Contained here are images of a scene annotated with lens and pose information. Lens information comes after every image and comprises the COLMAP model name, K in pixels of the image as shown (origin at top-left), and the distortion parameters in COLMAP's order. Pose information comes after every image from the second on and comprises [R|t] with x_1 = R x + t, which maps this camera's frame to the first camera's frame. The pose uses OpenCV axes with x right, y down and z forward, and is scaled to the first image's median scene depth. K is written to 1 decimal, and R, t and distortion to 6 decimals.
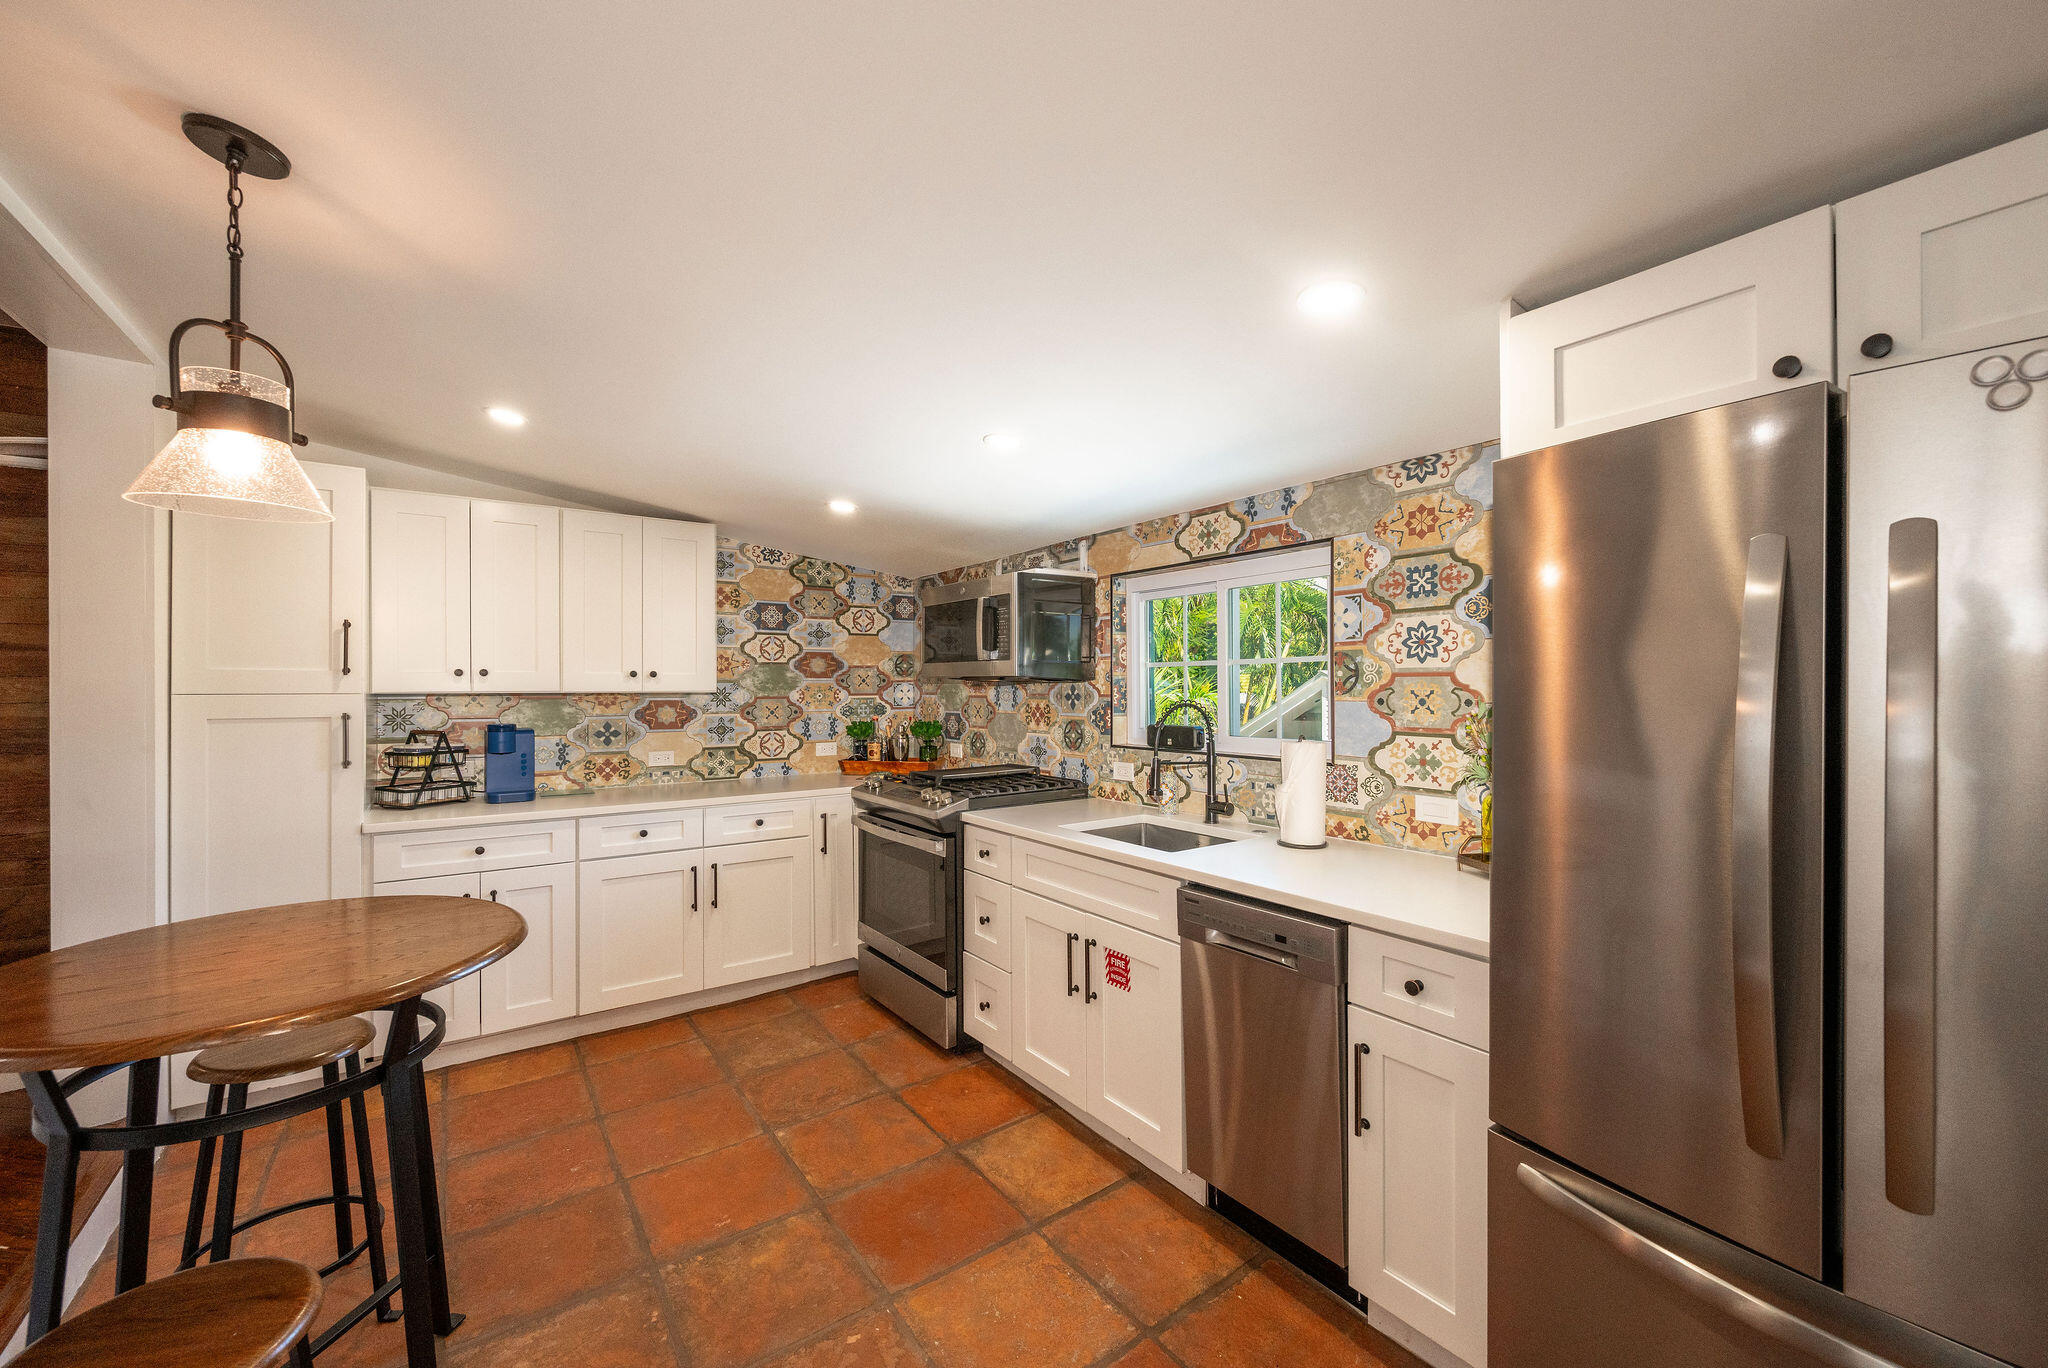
lens RADIAL K [[805.2, 0, 1033.6], [0, 805.2, 691.9], [0, 0, 1]] dist [0.000047, -0.000913]
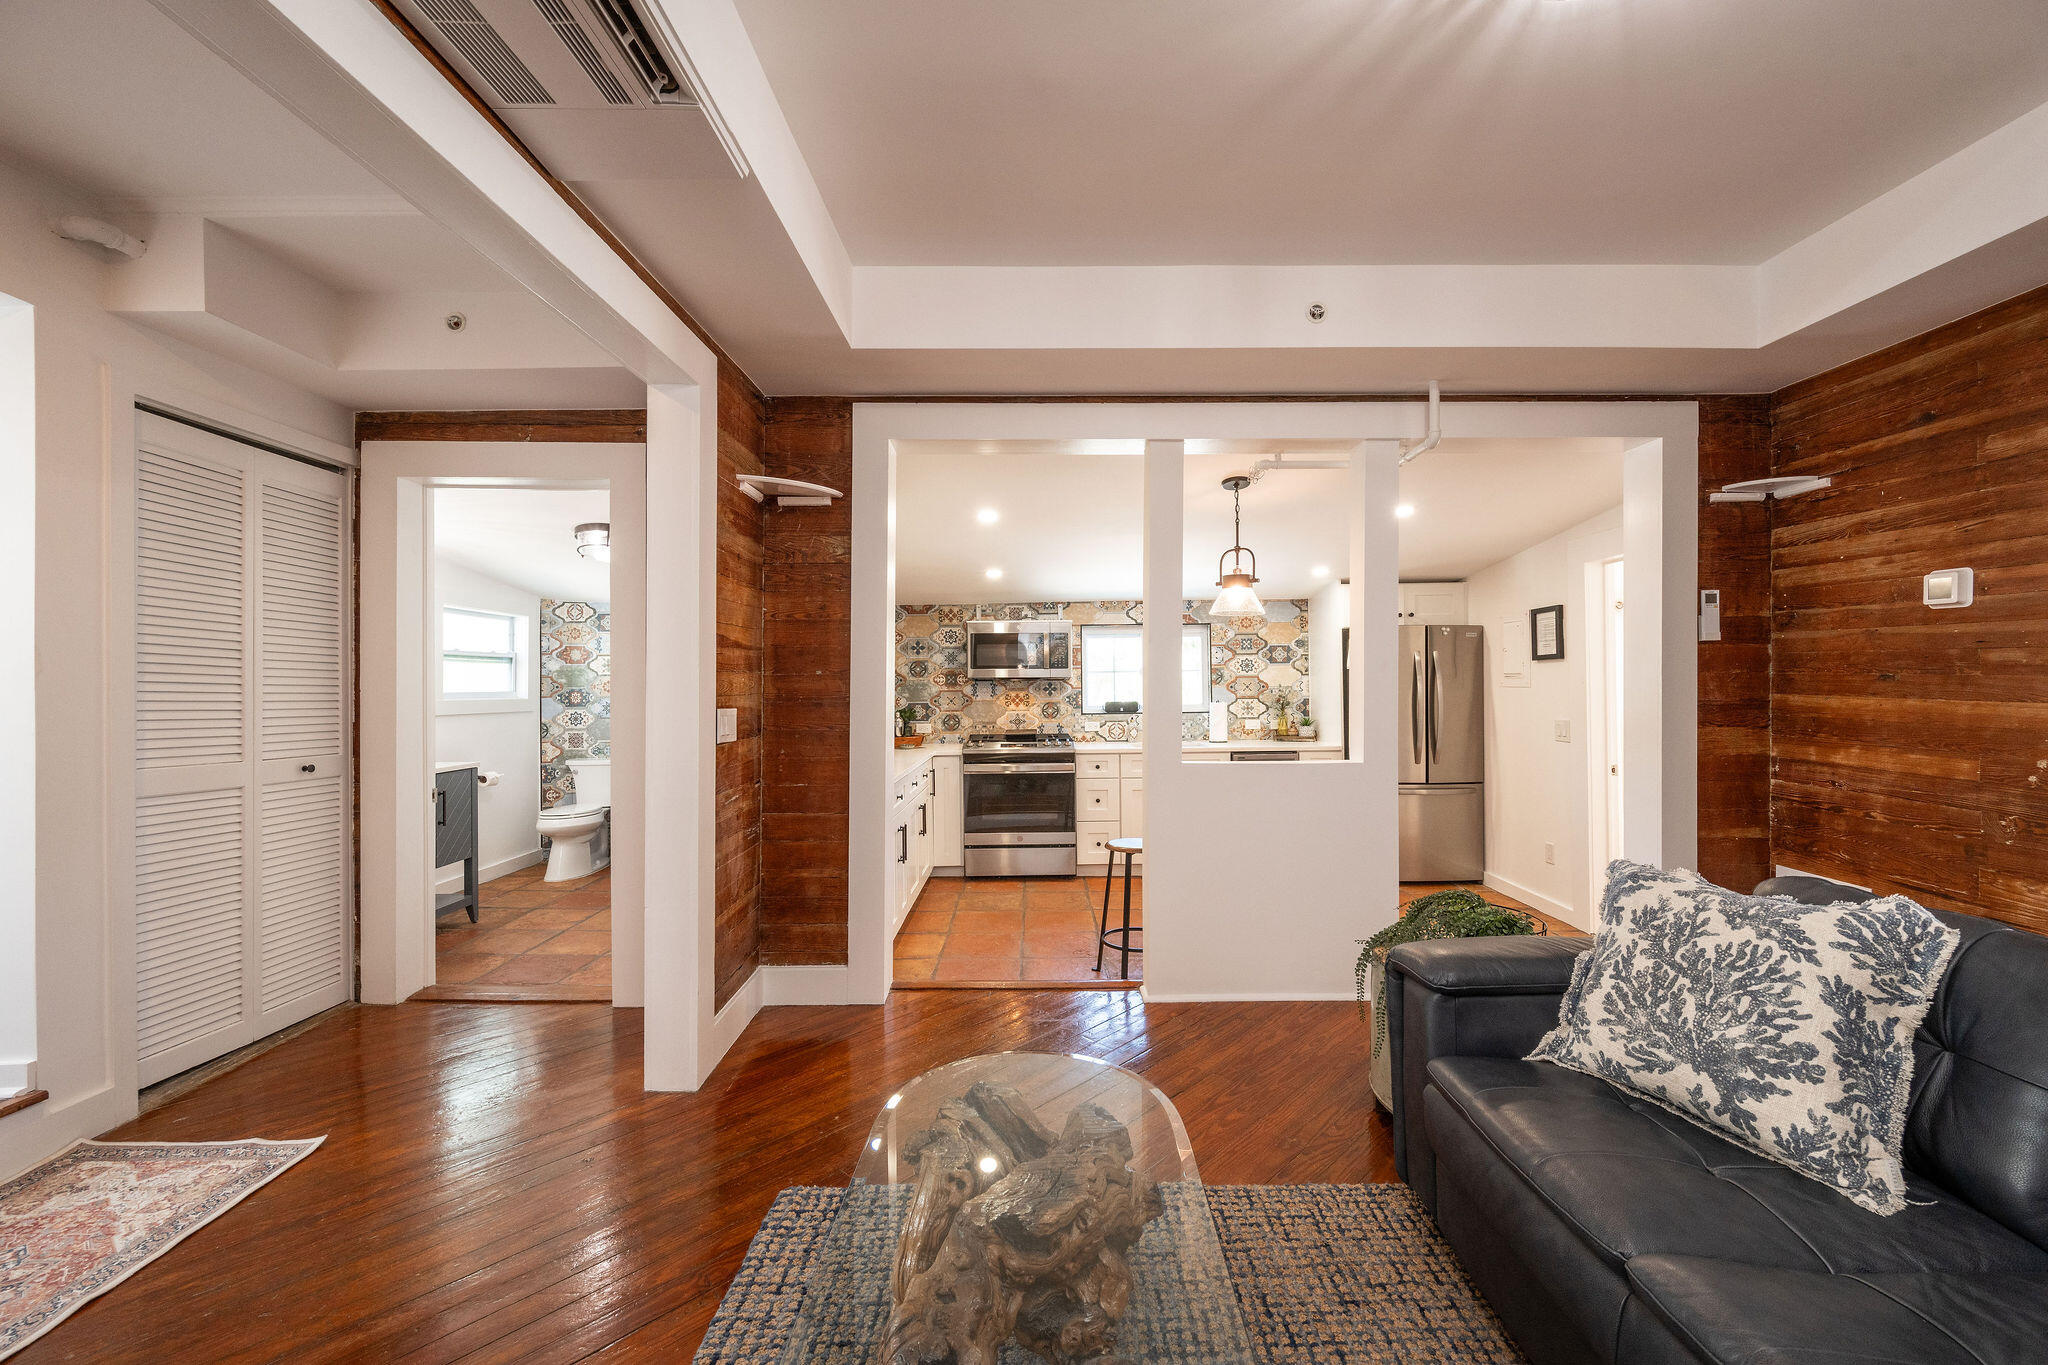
lens RADIAL K [[805.2, 0, 1032.3], [0, 805.2, 683.7], [0, 0, 1]] dist [0.000047, -0.000913]
pose [[0.578535, -0.000579, 0.815657, -1.588230], [0.017463, 0.999779, -0.011676, 0.015954], [-0.815471, 0.020999, 0.578417, -0.013149]]
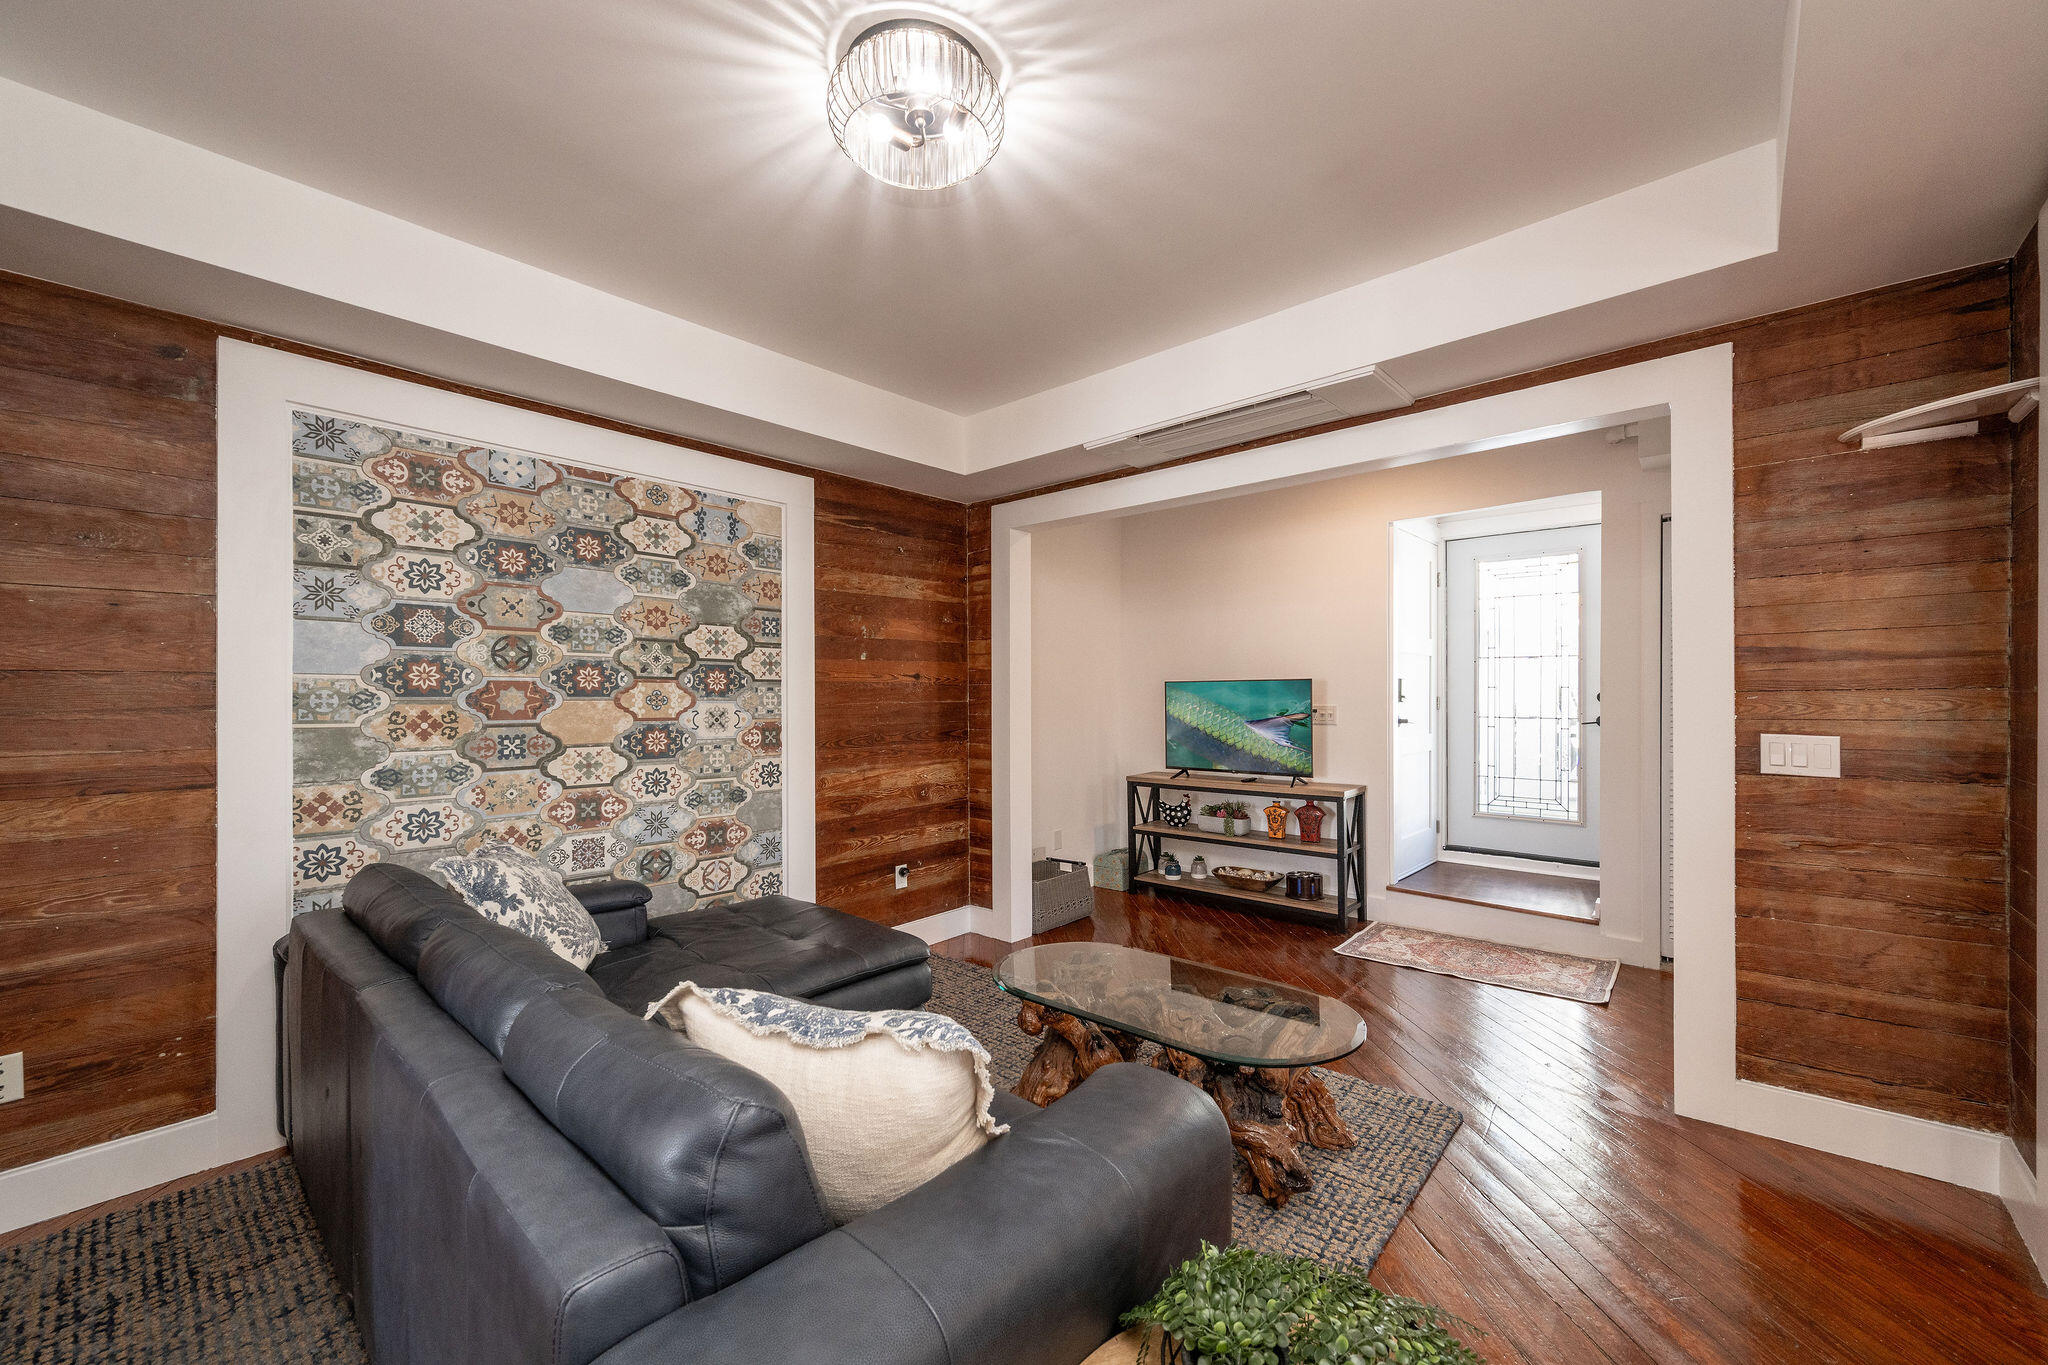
lens RADIAL K [[805.2, 0, 1041.8], [0, 805.2, 686.8], [0, 0, 1]] dist [0.000047, -0.000913]
pose [[0.241153, -0.006854, -0.970463, -0.519291], [-0.010343, 0.999900, -0.009632, -0.002673], [0.970432, 0.012360, 0.241058, -0.069737]]
